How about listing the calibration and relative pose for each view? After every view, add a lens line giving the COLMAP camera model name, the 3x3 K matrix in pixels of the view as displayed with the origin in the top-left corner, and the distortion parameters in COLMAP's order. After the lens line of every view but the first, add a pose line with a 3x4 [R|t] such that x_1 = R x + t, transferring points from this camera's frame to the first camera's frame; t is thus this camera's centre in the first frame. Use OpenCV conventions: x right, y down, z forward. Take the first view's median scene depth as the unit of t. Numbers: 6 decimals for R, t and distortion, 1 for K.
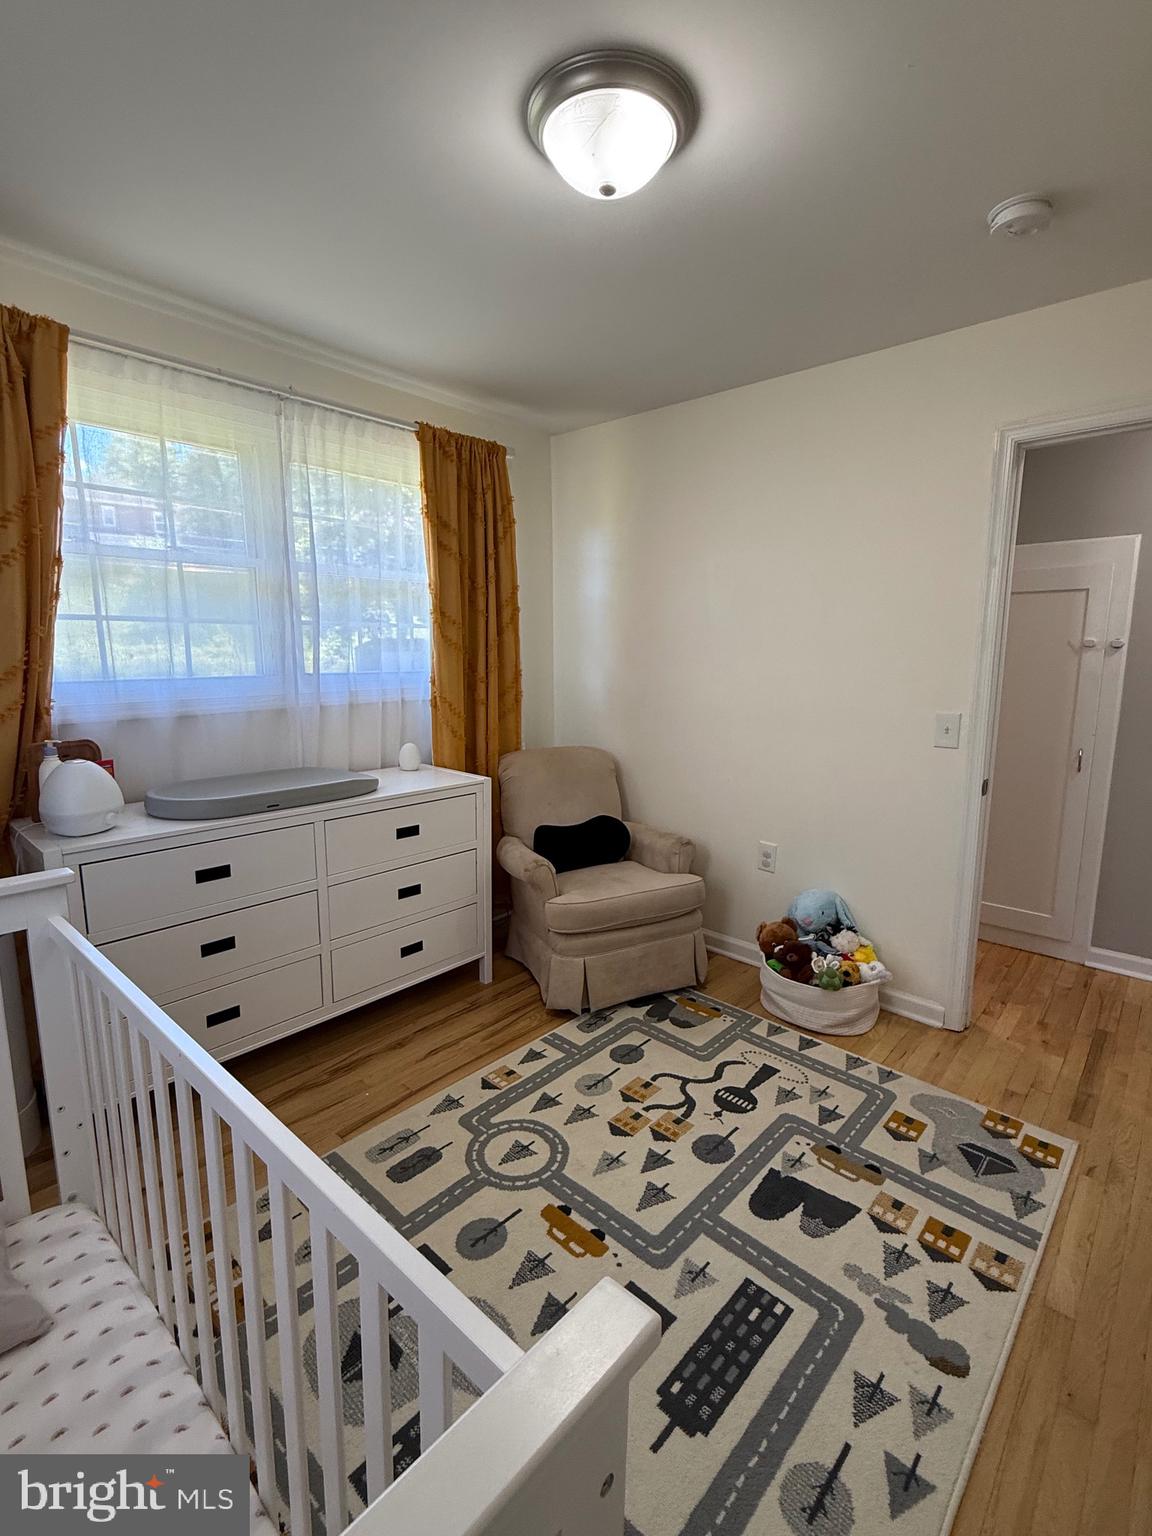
lens RADIAL K [[713.5, 0, 569.0], [0, 713.5, 762.7], [0, 0, 1]] dist [-0.002622, 0.001203]
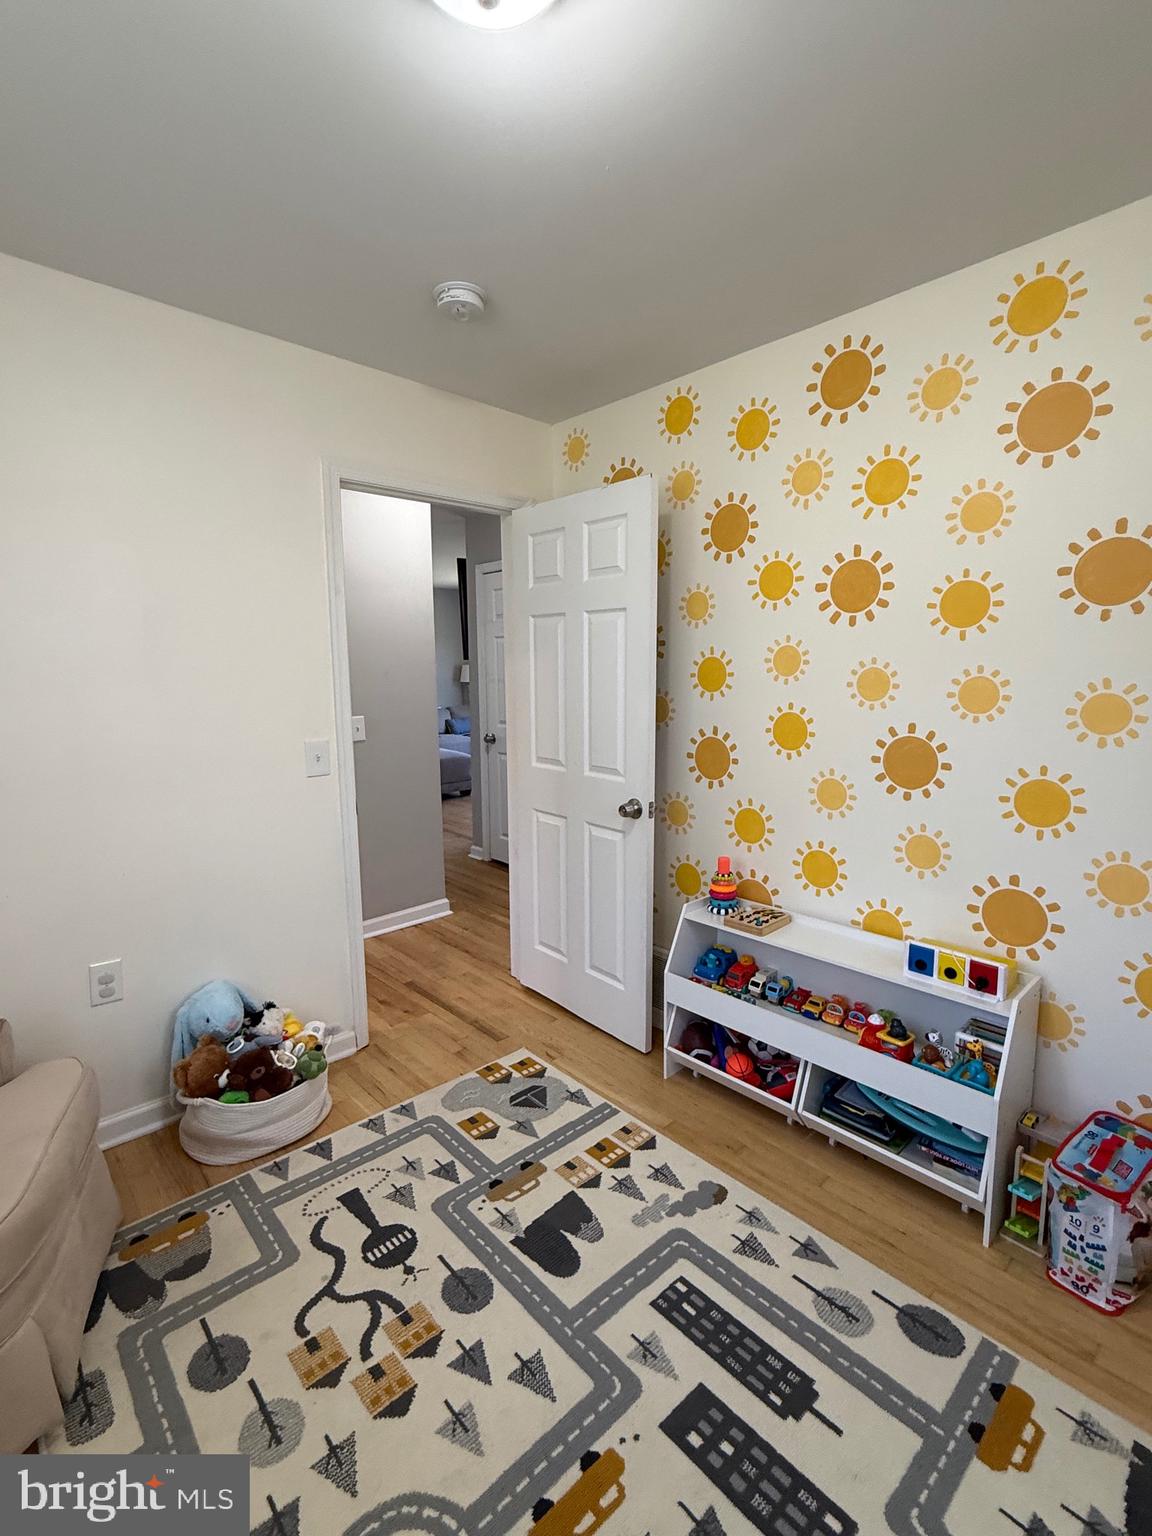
lens RADIAL K [[713.5, 0, 589.5], [0, 713.5, 757.7], [0, 0, 1]] dist [-0.002622, 0.001203]
pose [[0.070028, -0.132855, 0.988659, -0.502185], [0.164624, 0.979042, 0.119902, -0.125047], [-0.983867, 0.154360, 0.090431, 0.684656]]
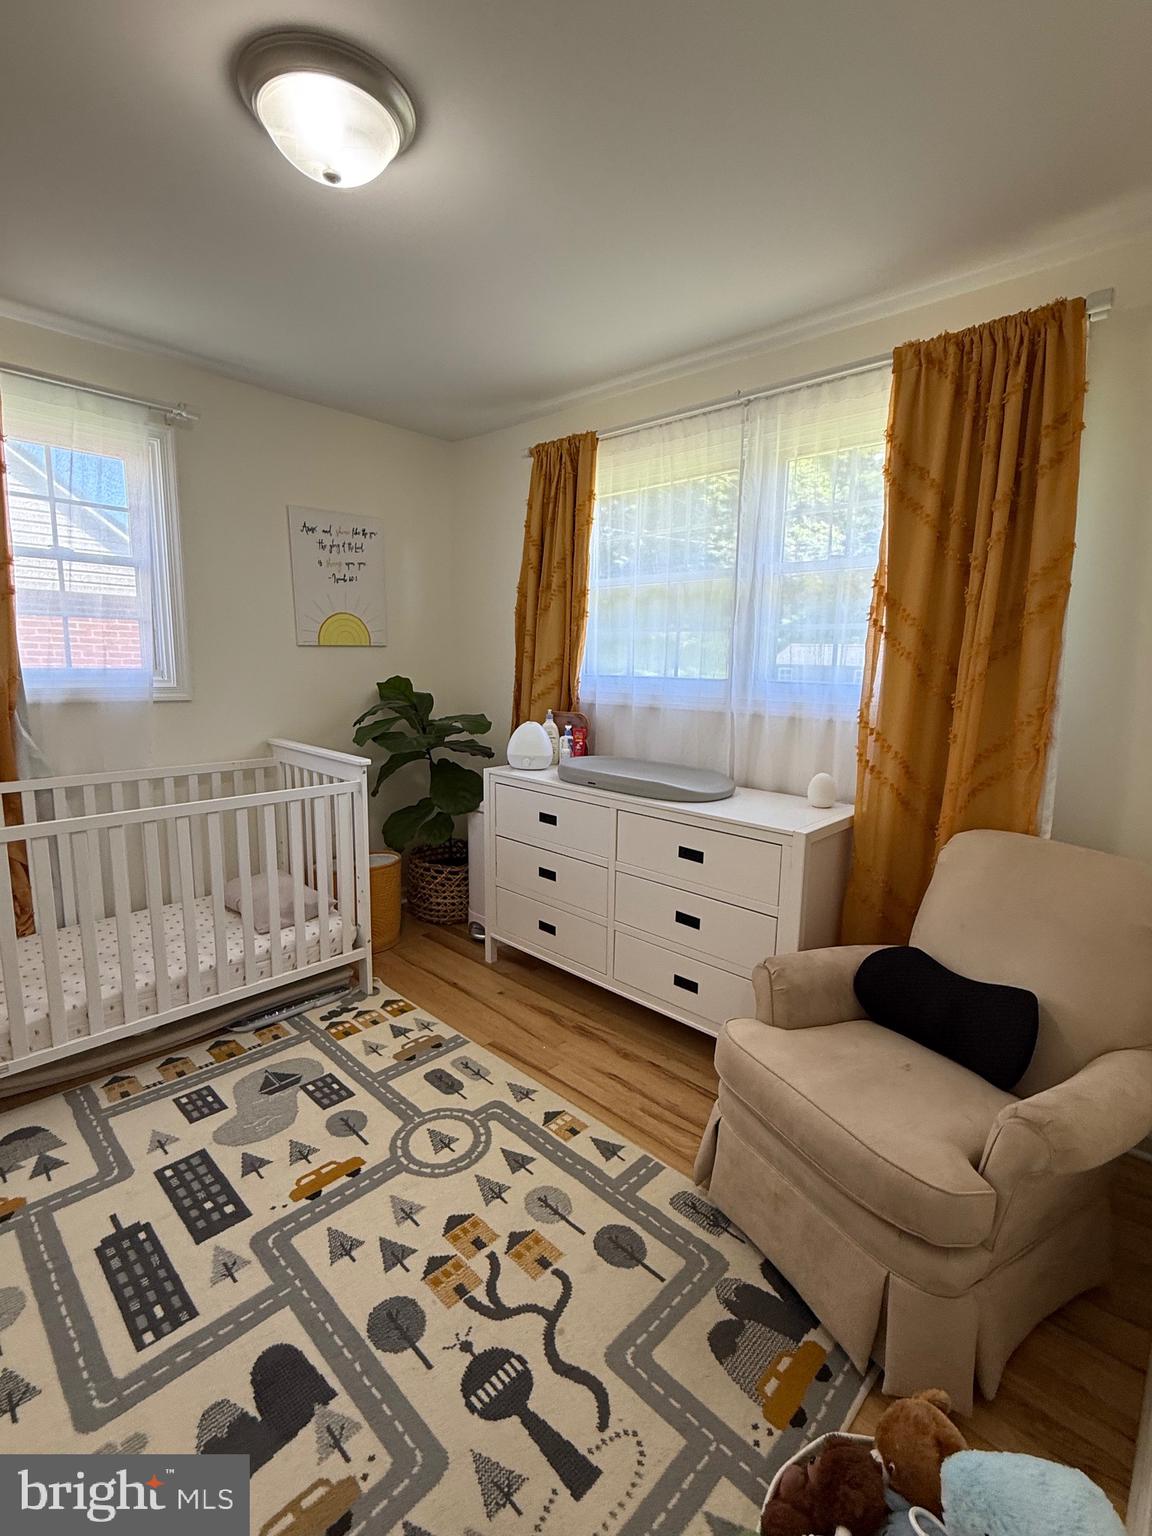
lens RADIAL K [[713.5, 0, 585.2], [0, 713.5, 761.2], [0, 0, 1]] dist [-0.002622, 0.001203]
pose [[-0.015763, 0.143173, -0.989572, 0.826116], [-0.176952, 0.973674, 0.143692, -0.156472], [0.984093, 0.177371, 0.009987, 1.063191]]
